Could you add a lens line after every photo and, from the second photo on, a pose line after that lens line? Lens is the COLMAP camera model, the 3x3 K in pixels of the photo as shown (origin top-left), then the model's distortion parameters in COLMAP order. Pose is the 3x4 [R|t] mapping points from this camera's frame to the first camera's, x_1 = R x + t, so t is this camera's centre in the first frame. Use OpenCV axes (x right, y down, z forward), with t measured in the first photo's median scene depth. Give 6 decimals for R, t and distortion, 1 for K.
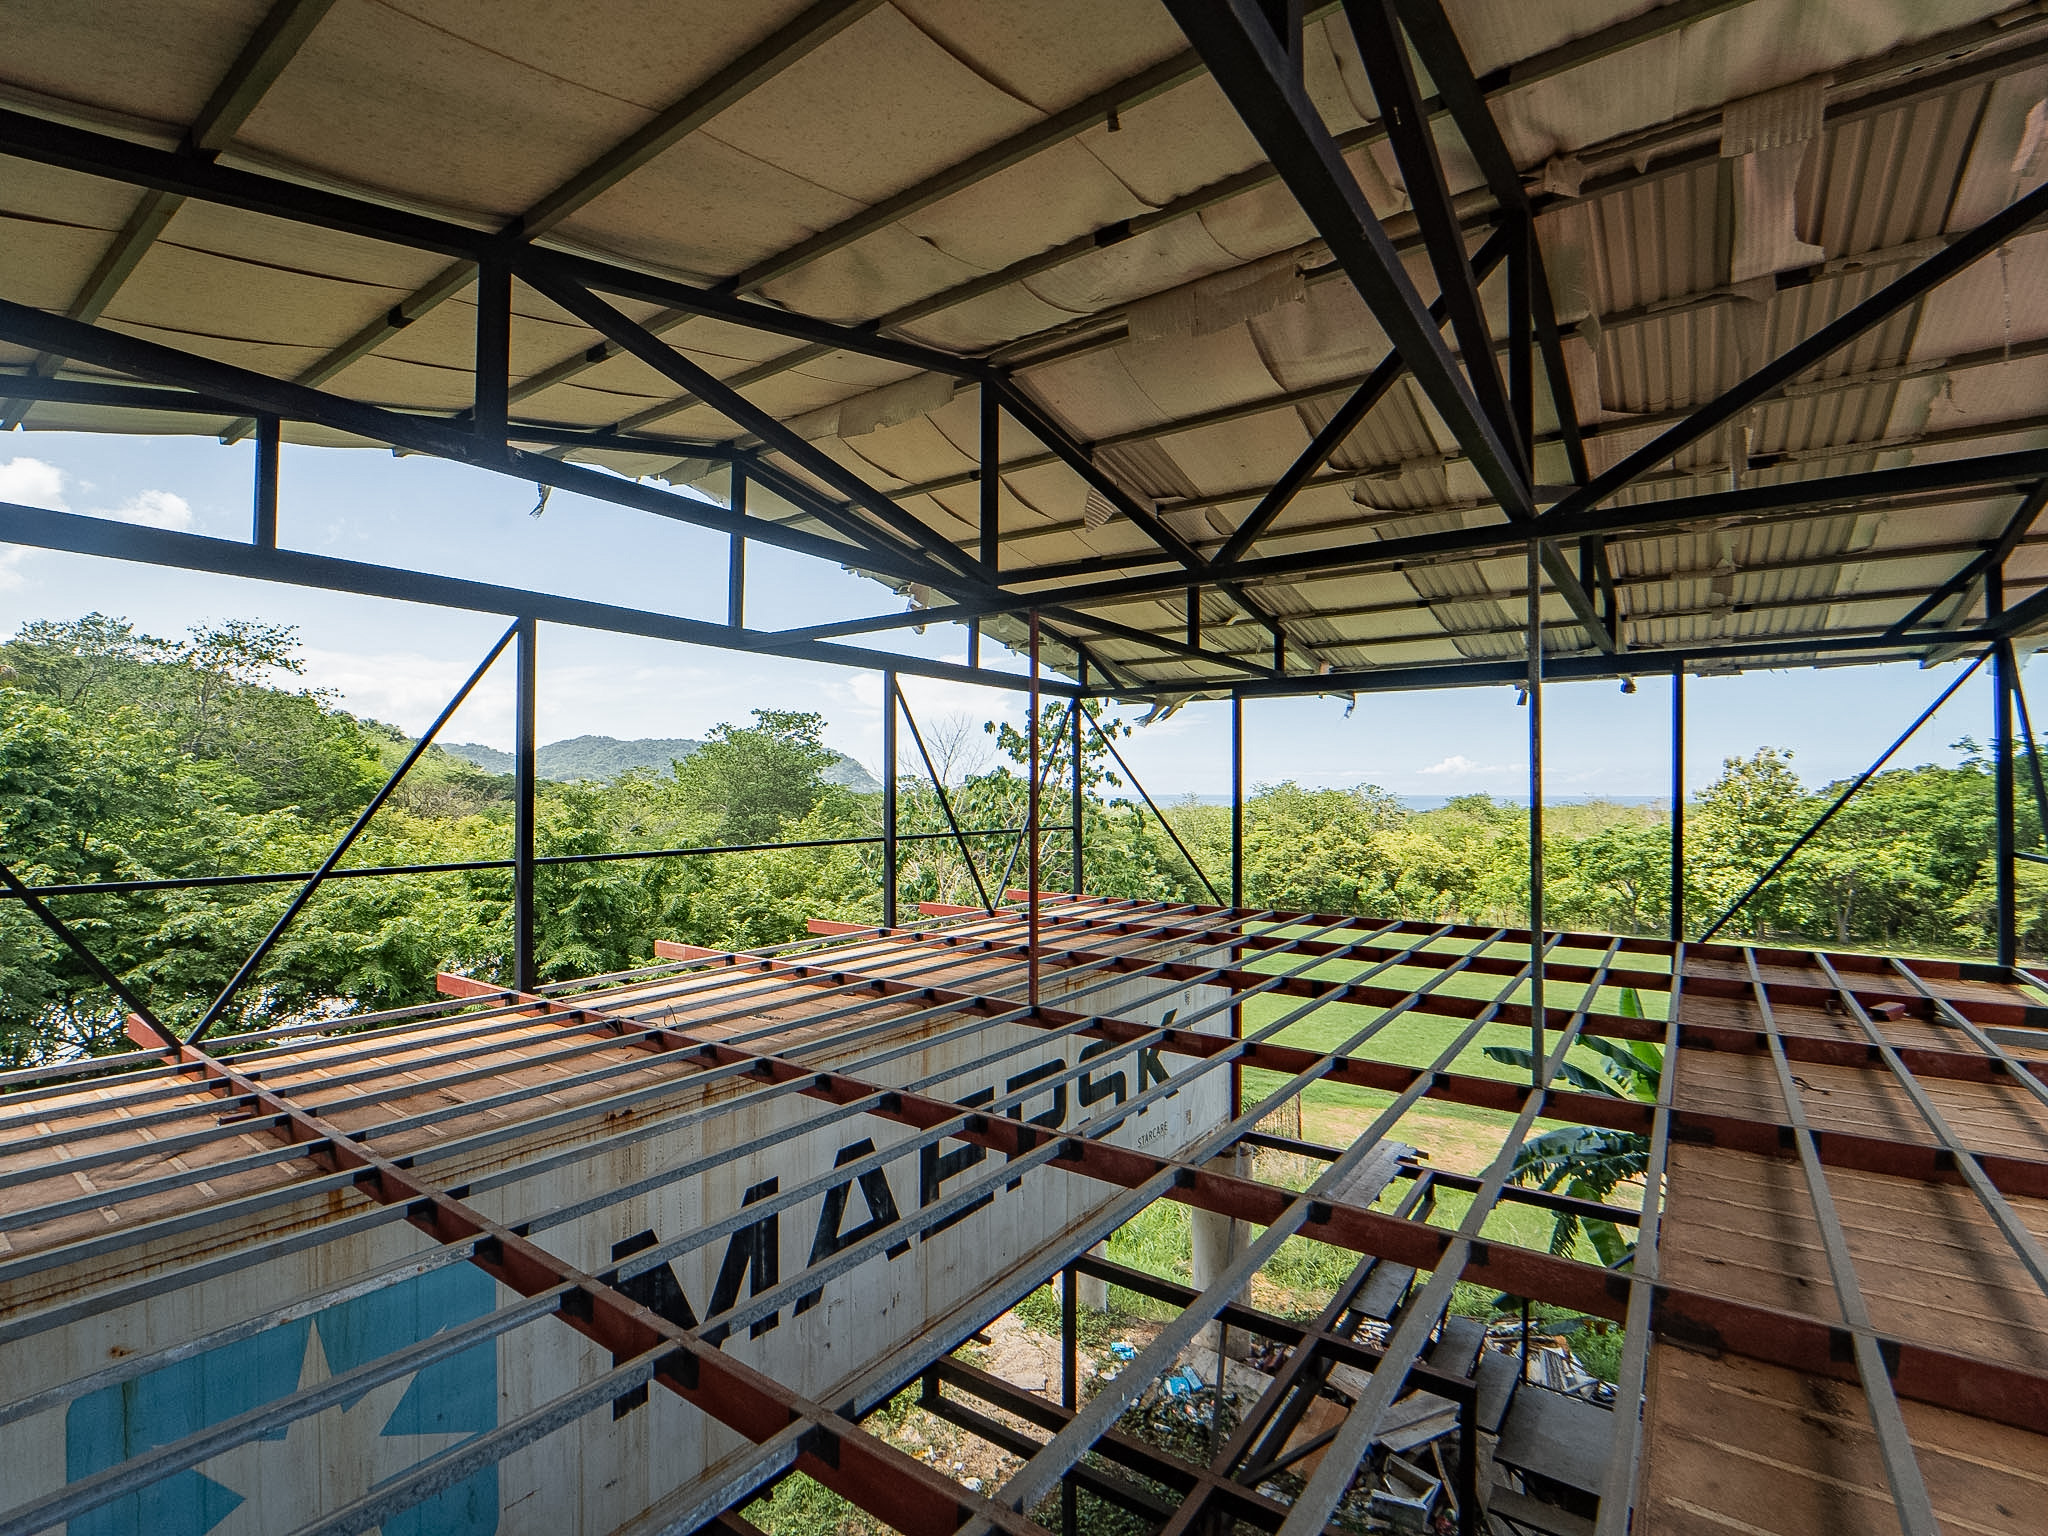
lens RADIAL K [[939.2, 0, 1024.0], [0, 939.2, 763.1], [0, 0, 1]] dist [-0.020015, -0.000096]
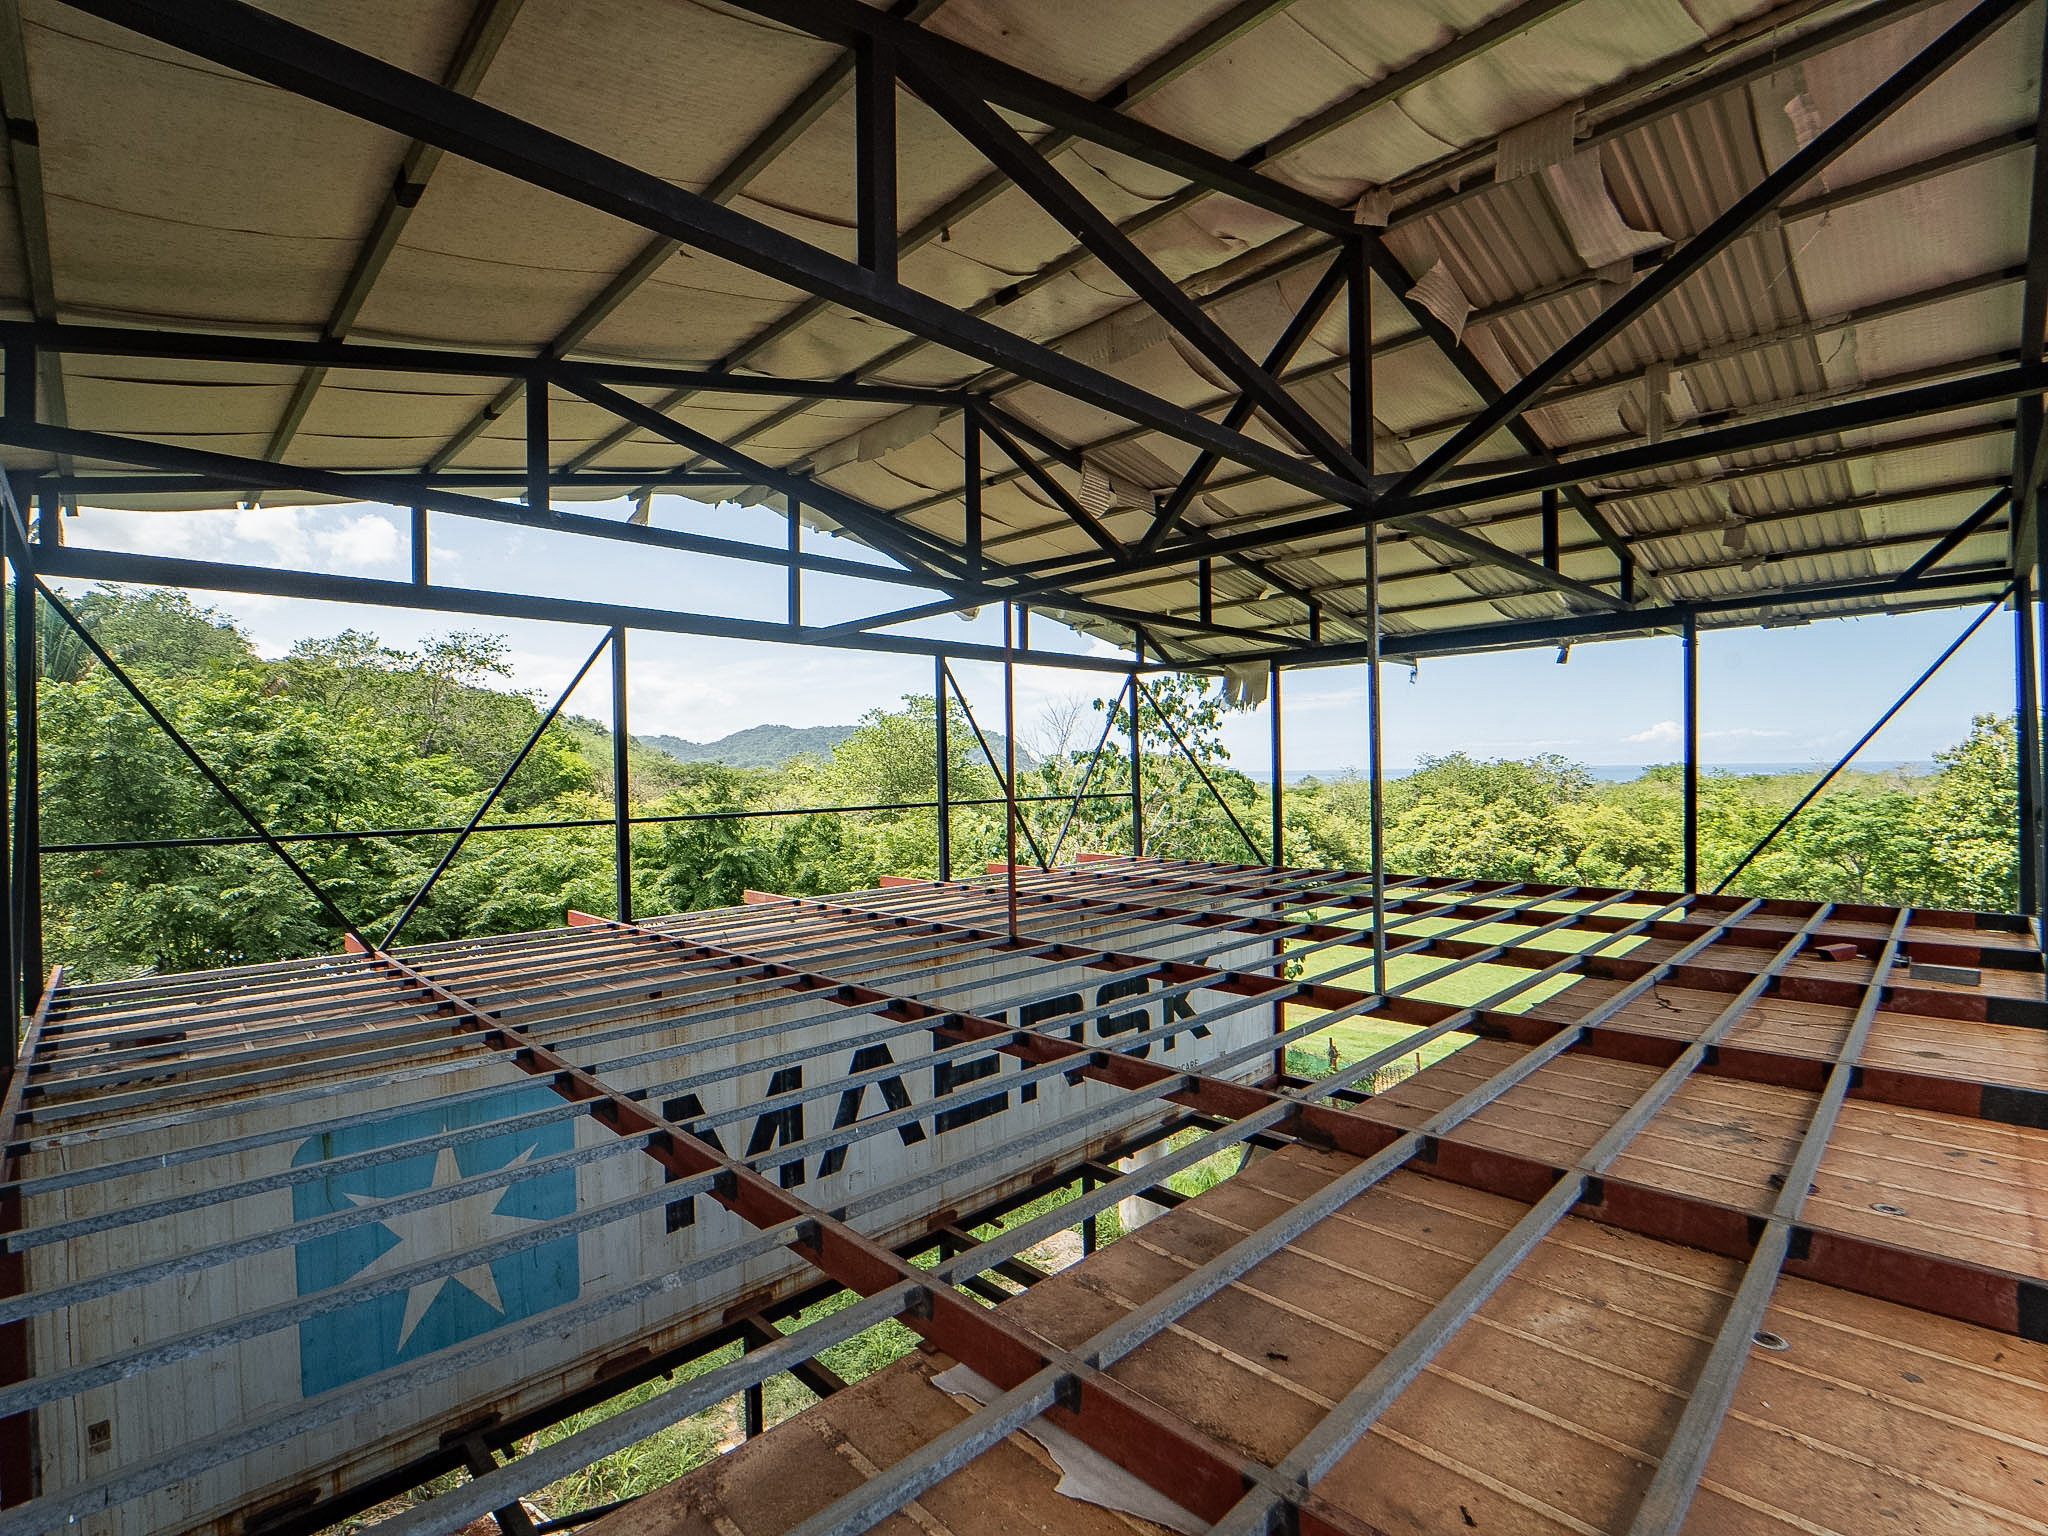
lens RADIAL K [[942.3, 0, 1026.0], [0, 942.3, 774.3], [0, 0, 1]] dist [-0.015536, -0.000472]
pose [[0.985399, -0.018812, -0.169221, 0.121373], [0.024452, 0.999211, 0.031308, 0.009394], [0.168499, -0.034988, 0.985081, -0.089905]]
